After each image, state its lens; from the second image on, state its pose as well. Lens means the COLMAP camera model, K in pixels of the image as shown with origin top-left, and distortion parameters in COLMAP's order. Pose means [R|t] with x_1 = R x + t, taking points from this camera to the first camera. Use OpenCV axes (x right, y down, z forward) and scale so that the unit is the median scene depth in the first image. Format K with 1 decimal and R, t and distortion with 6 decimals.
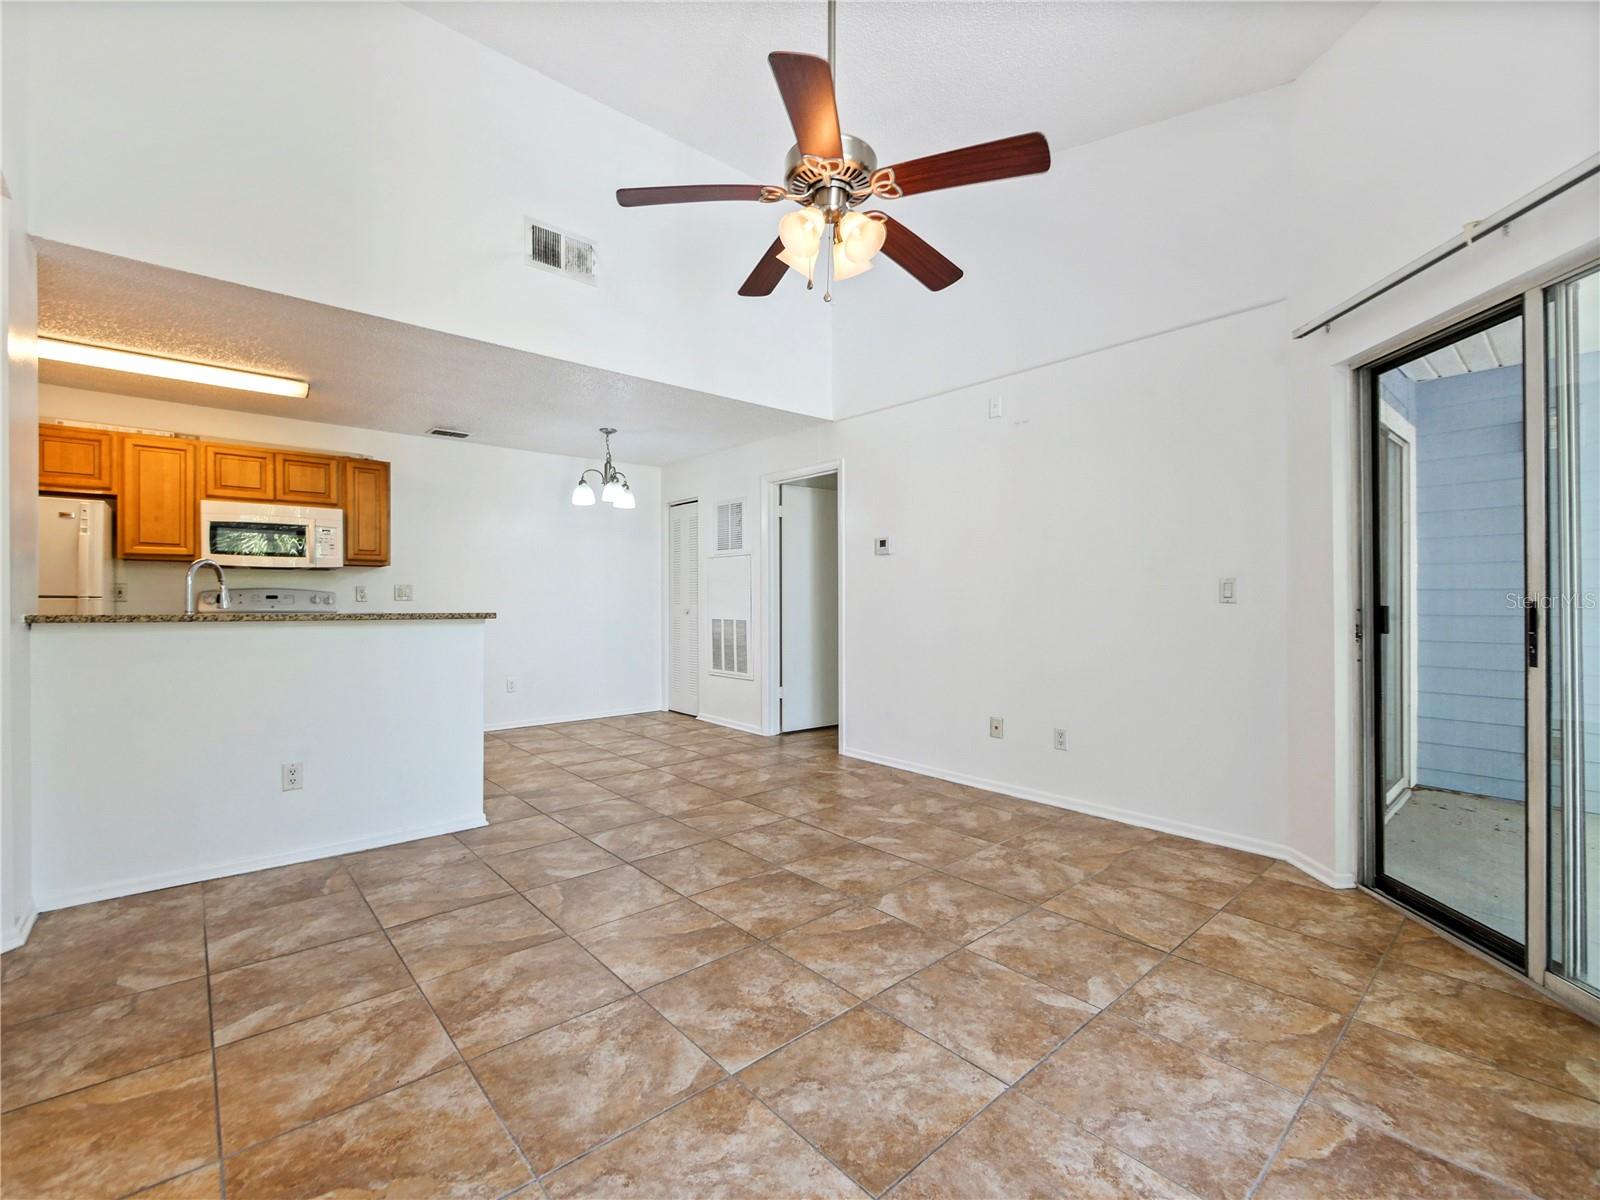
lens RADIAL K [[700.8, 0, 800.2], [0, 700.8, 598.4], [0, 0, 1]] dist [-0.000398, -0.000210]
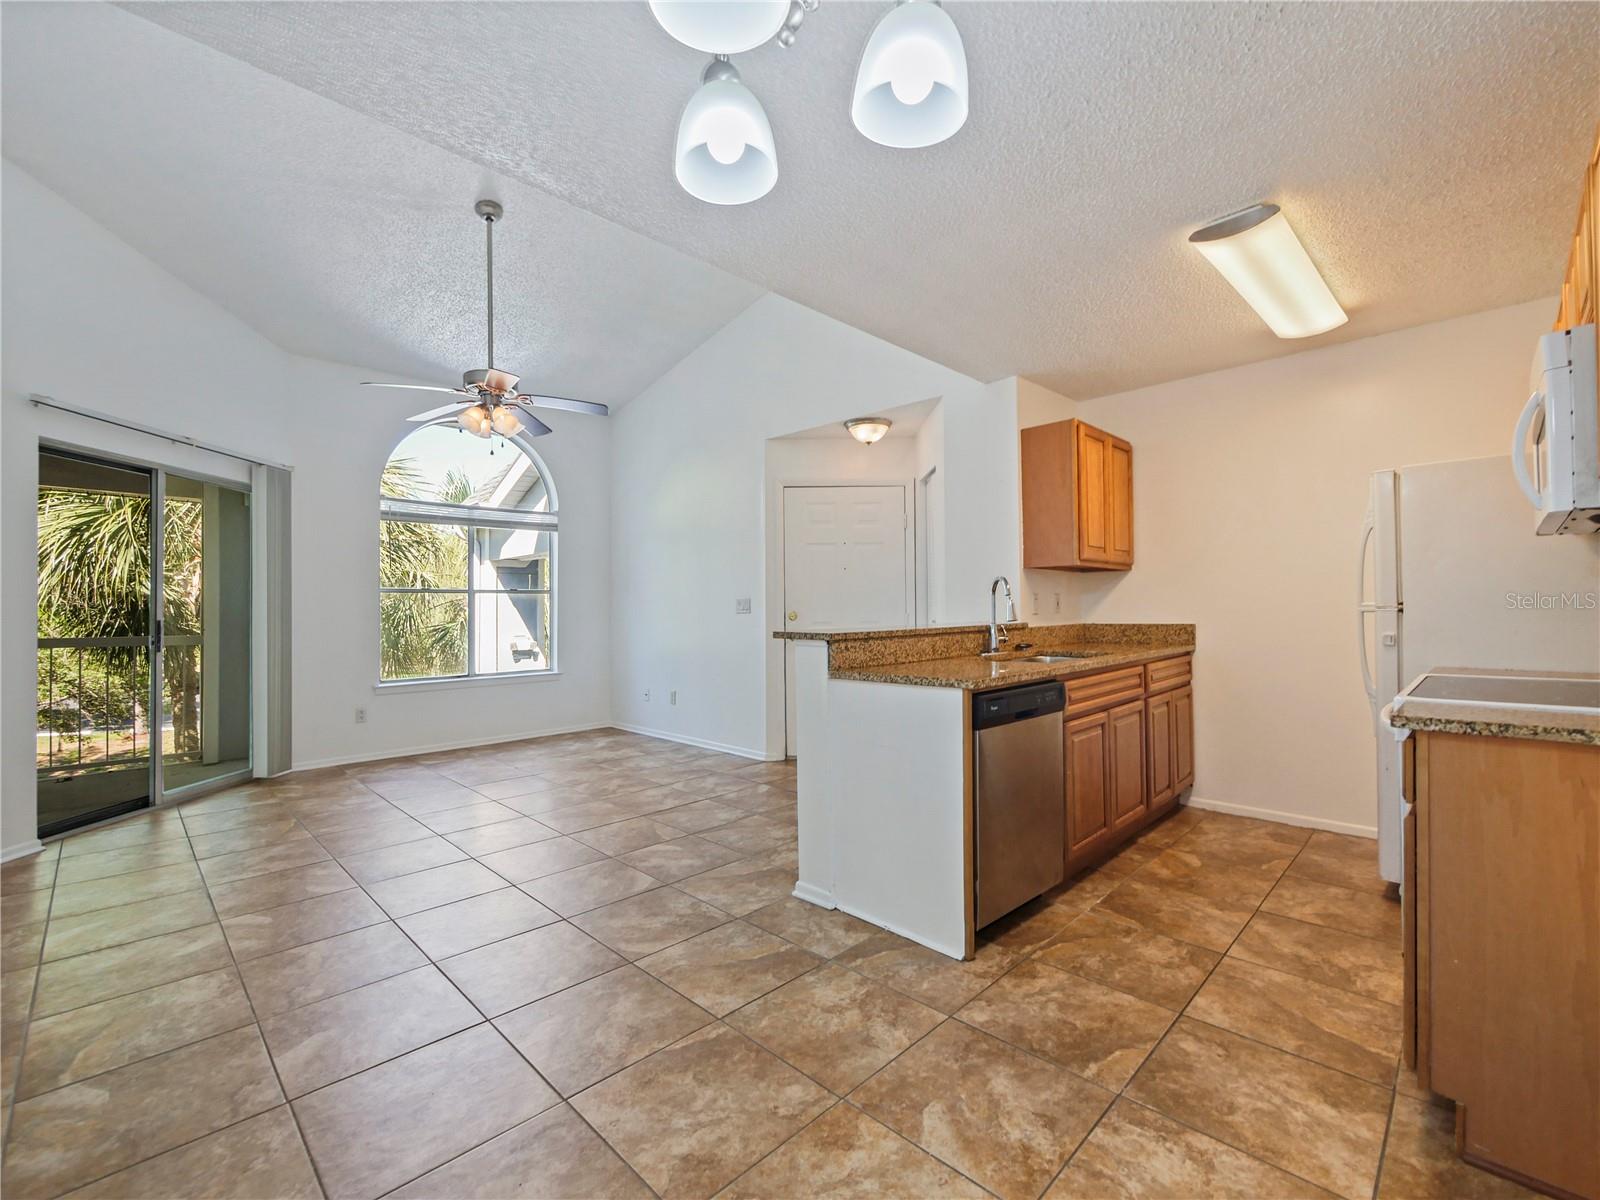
lens RADIAL K [[689.6, 0, 797.7], [0, 689.6, 594.8], [0, 0, 1]] dist [-0.005244, -0.000293]
pose [[-0.997981, 0.009139, -0.062846, -0.425693], [0.010709, 0.999638, -0.024685, -0.002172], [0.062598, -0.025308, -0.997718, 1.893778]]
